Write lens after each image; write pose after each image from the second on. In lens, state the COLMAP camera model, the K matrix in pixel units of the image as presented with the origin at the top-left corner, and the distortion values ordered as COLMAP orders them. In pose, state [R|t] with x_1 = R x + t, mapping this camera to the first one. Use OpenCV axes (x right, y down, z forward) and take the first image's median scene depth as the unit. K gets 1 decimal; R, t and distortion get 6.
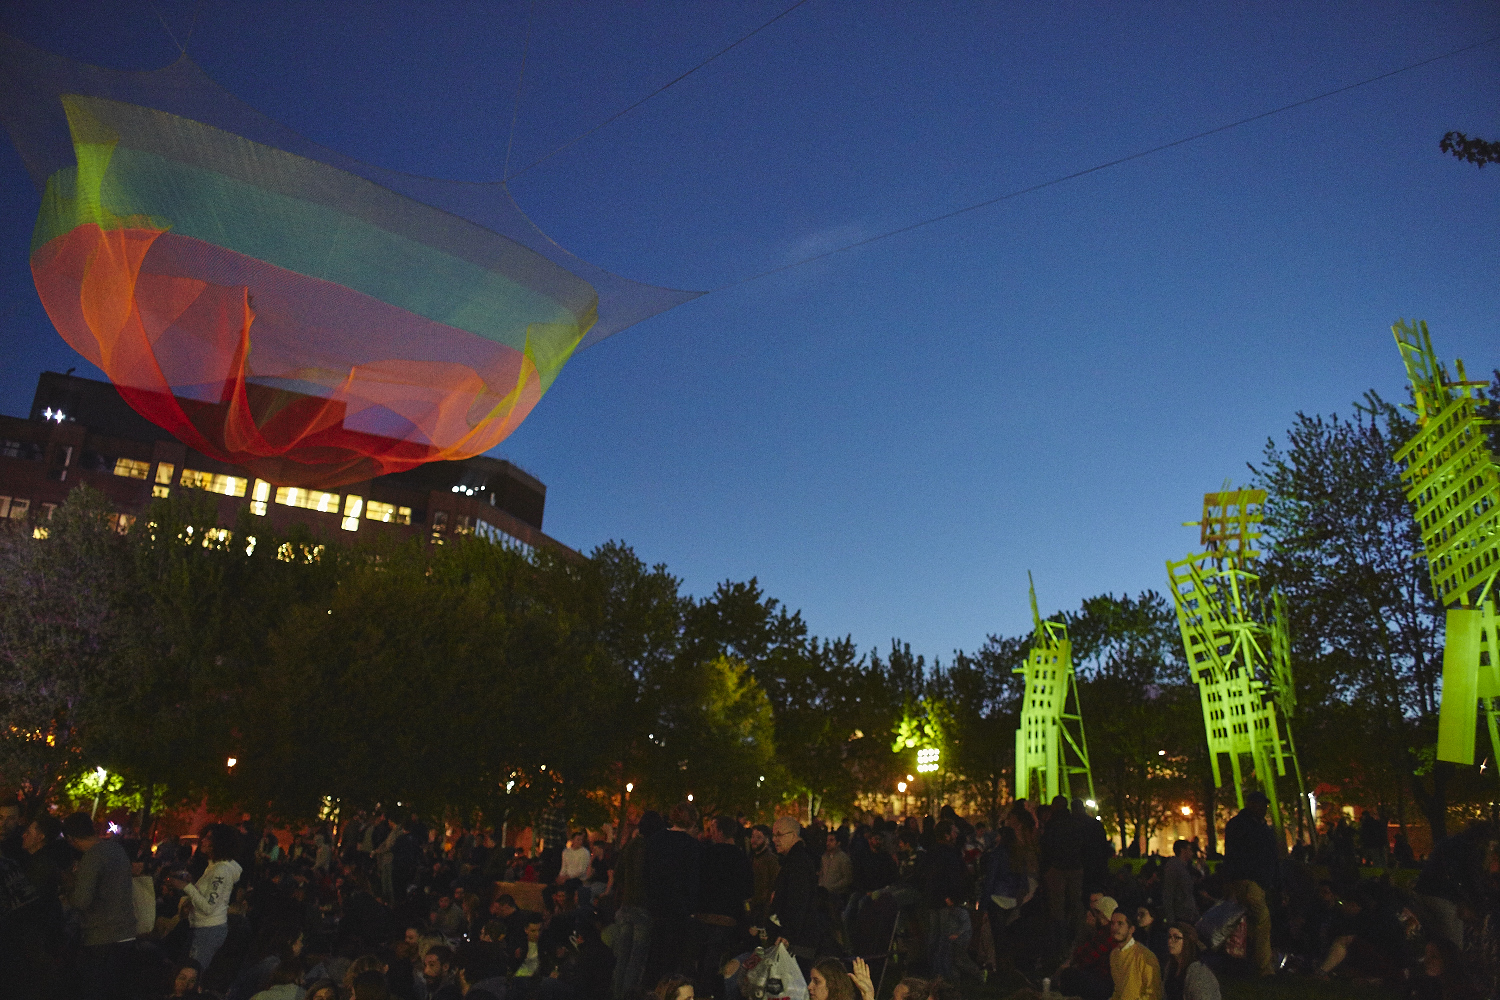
lens RADIAL K [[1163.7, 0, 750.7], [0, 1163.7, 496.5], [0, 0, 1]] dist [-0.088415, 0.067052]
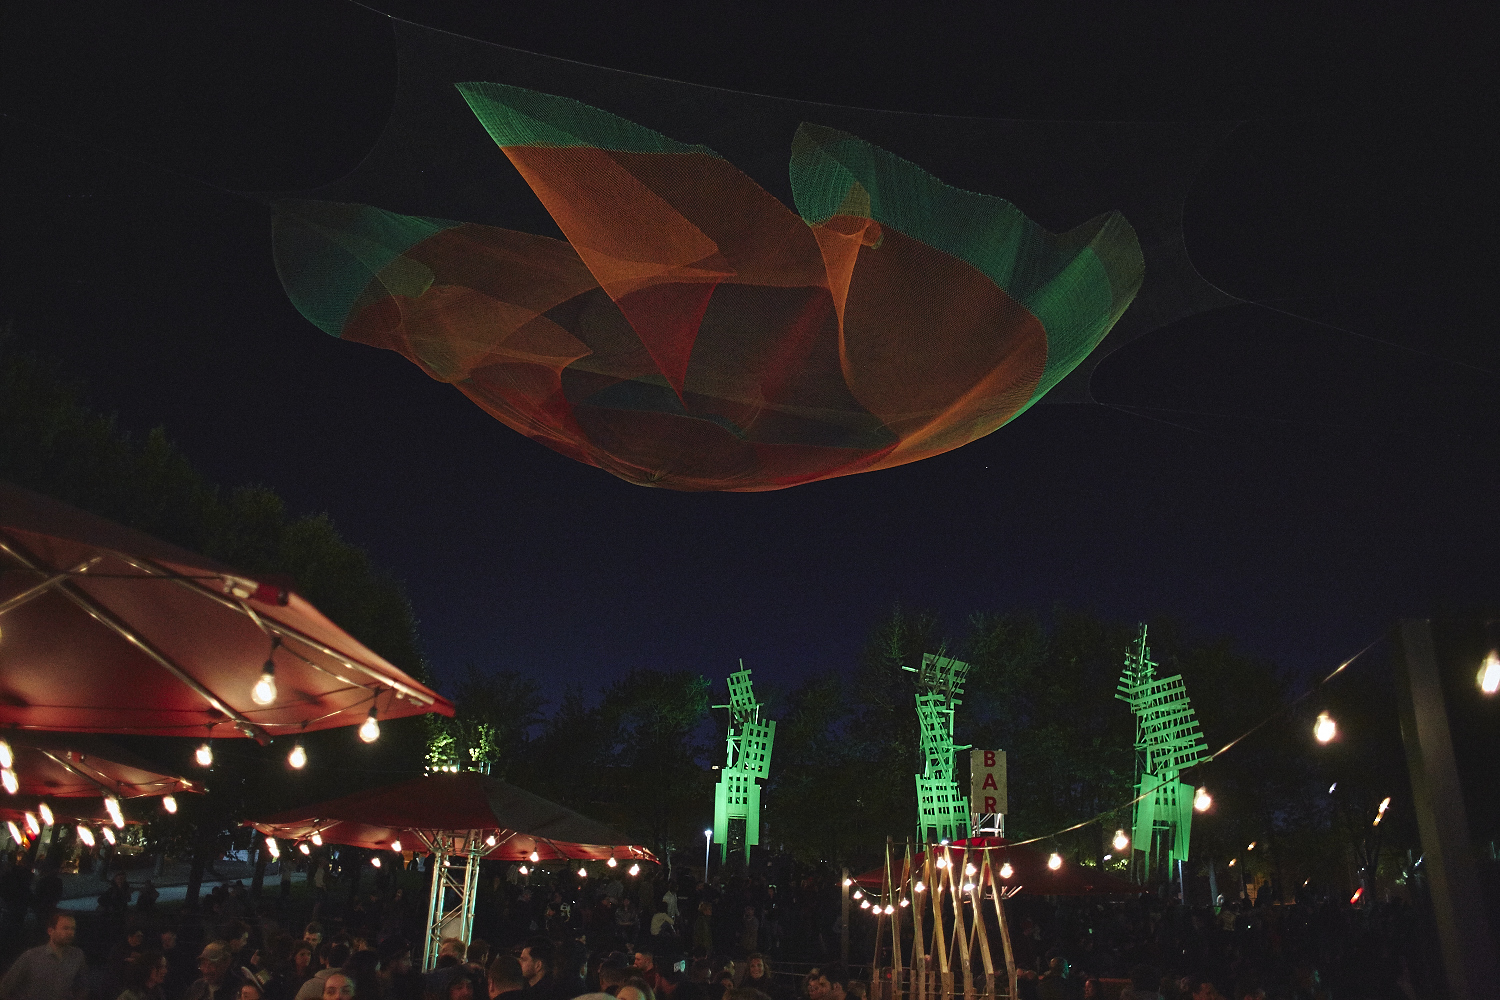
lens RADIAL K [[1163.7, 0, 747.6], [0, 1163.7, 501.6], [0, 0, 1]] dist [-0.088415, 0.067052]
pose [[0.410626, 0.269052, 0.871205, -1.034194], [-0.296239, 0.943006, -0.151599, 0.104823], [-0.862339, -0.195834, 0.466926, 0.490039]]
